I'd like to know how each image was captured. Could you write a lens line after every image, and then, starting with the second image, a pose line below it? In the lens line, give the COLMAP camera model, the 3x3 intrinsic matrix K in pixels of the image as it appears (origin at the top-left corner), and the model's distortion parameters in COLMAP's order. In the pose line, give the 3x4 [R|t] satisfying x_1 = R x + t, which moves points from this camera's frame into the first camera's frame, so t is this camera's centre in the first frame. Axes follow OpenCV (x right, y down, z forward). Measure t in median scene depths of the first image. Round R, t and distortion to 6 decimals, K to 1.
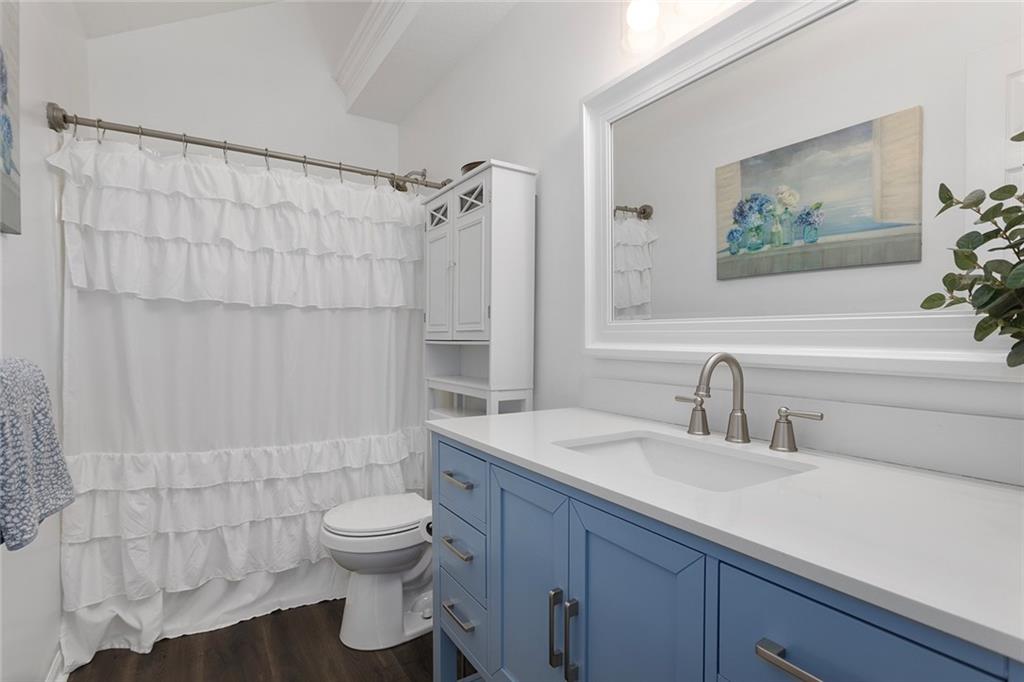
lens RADIAL K [[497.3, 0, 511.2], [0, 497.3, 357.1], [0, 0, 1]] dist [-0.003363, 0.003086]
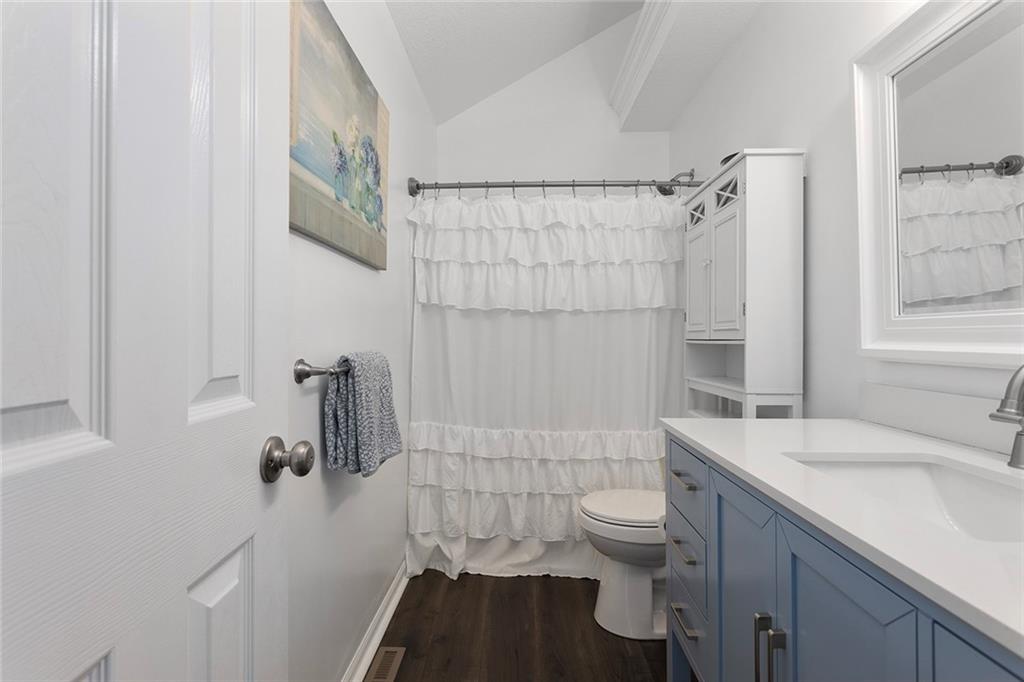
lens RADIAL K [[497.3, 0, 521.7], [0, 497.3, 335.3], [0, 0, 1]] dist [-0.003363, 0.003086]
pose [[0.831149, -0.007595, -0.555998, 0.135682], [-0.016566, 0.999125, -0.038412, 0.001355], [0.555803, 0.041137, 0.830295, -0.010649]]
